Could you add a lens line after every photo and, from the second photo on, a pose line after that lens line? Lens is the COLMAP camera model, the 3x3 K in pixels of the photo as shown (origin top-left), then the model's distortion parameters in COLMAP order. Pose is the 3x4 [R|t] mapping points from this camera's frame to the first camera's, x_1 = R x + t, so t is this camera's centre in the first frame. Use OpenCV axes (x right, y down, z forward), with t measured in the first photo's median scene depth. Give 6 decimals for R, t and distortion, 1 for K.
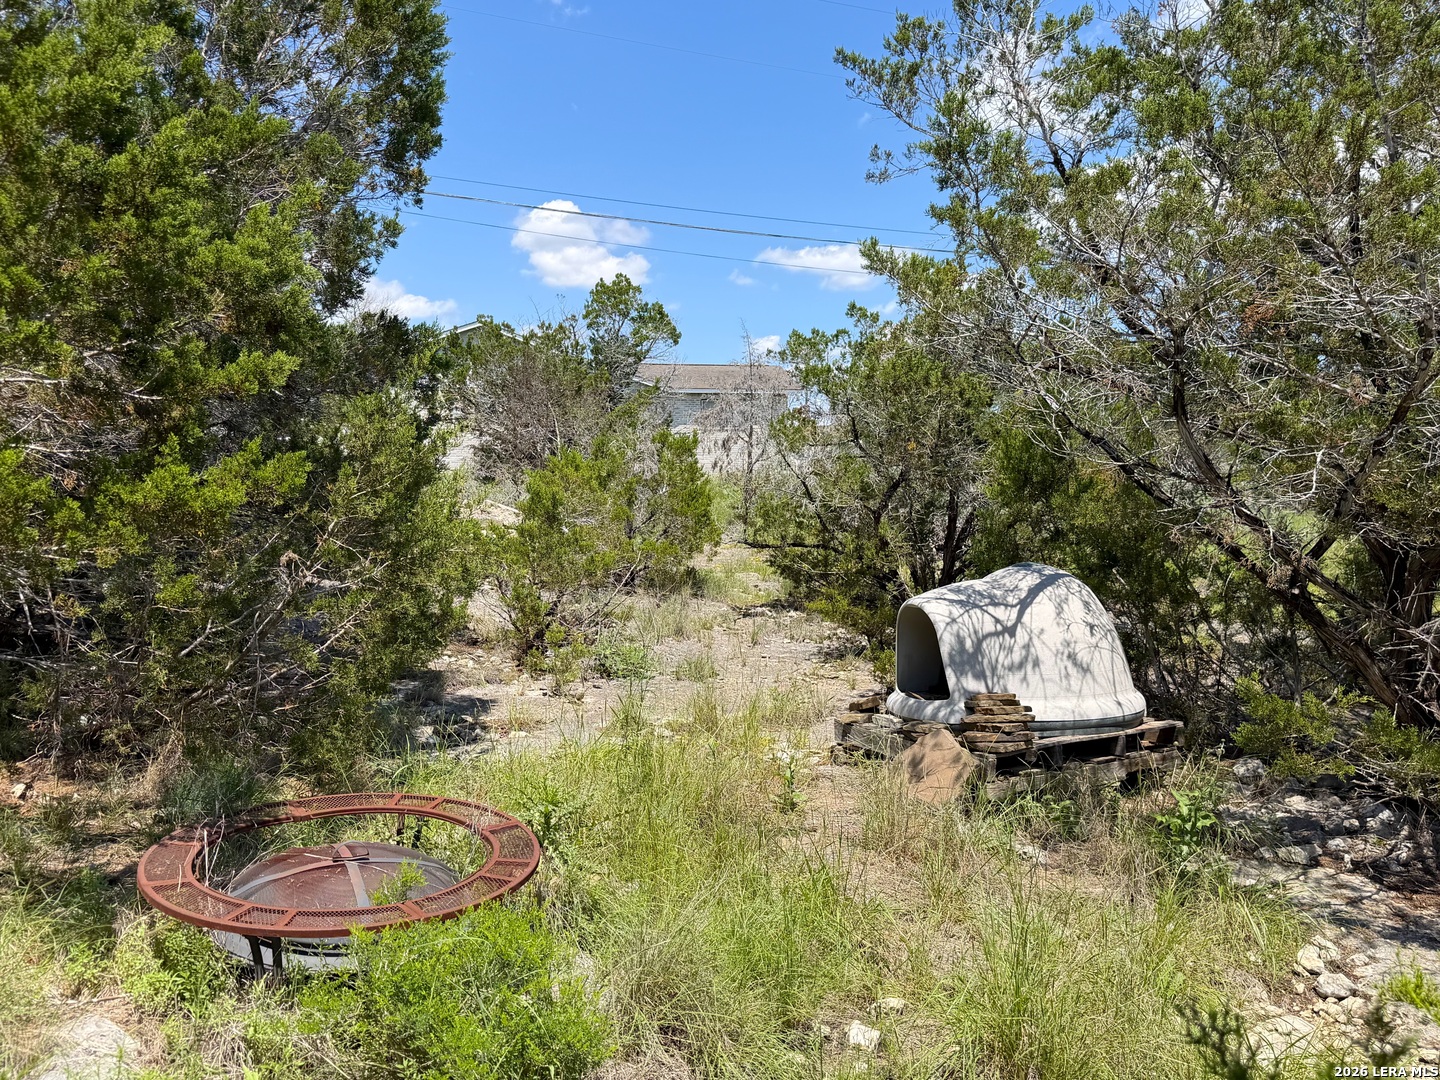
lens RADIAL K [[1237.1, 0, 722.3], [0, 1237.1, 553.1], [0, 0, 1]] dist [0.141686, -0.249443]
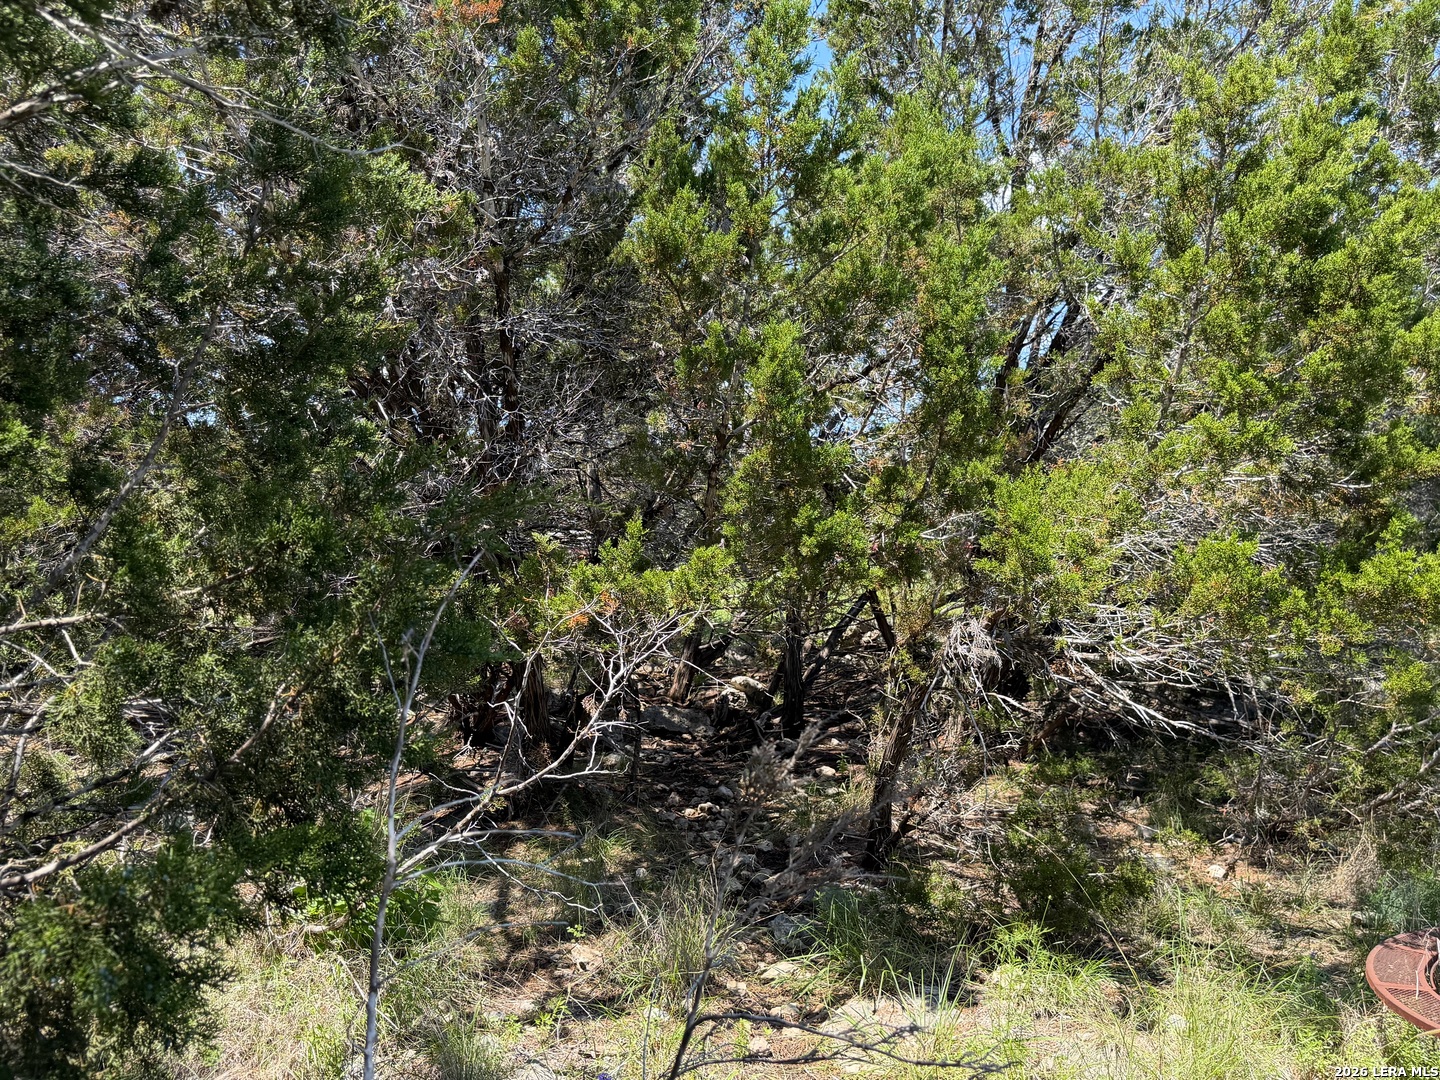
lens RADIAL K [[1248.4, 0, 708.2], [0, 1248.4, 545.8], [0, 0, 1]] dist [0.141048, -0.245280]
pose [[0.667856, -0.048091, -0.742735, -0.029665], [-0.016585, 0.996701, -0.079448, 0.006999], [0.744105, 0.065379, 0.664855, -0.027592]]
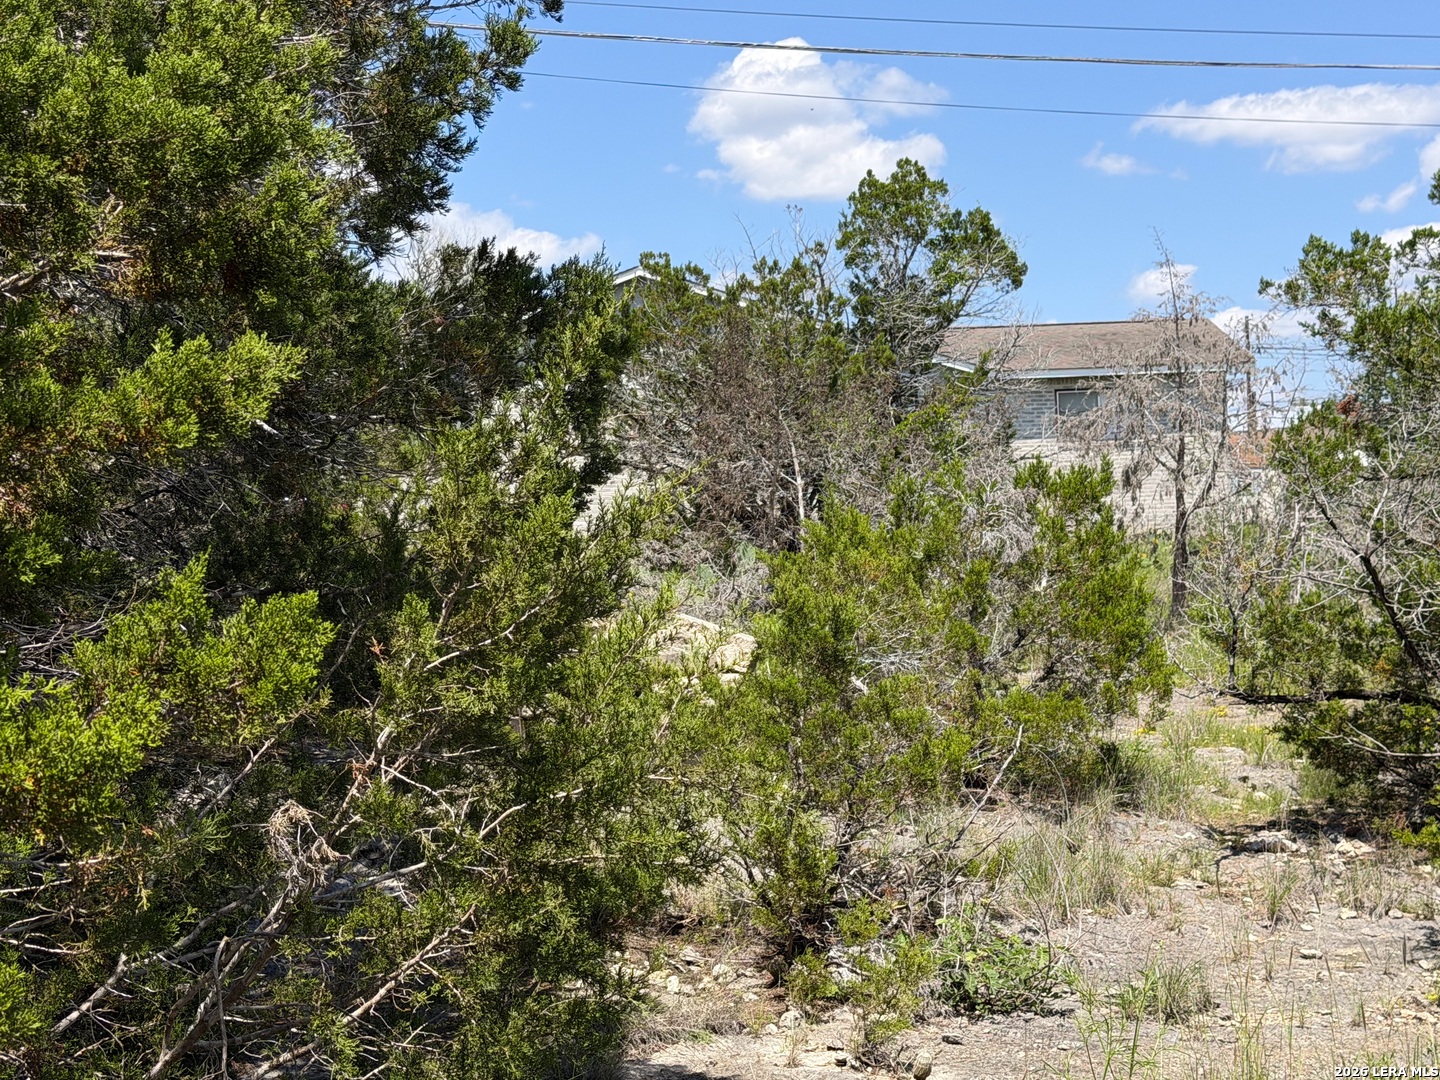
lens RADIAL K [[2262.3, 0, 720.0], [0, 2262.3, 540.0], [0, 0, 1]] dist [0.025037, 1.113072]
pose [[0.987509, -0.035098, -0.153606, -0.061088], [0.025961, 0.997794, -0.061093, -0.029717], [0.155412, 0.056342, 0.986242, 0.196054]]
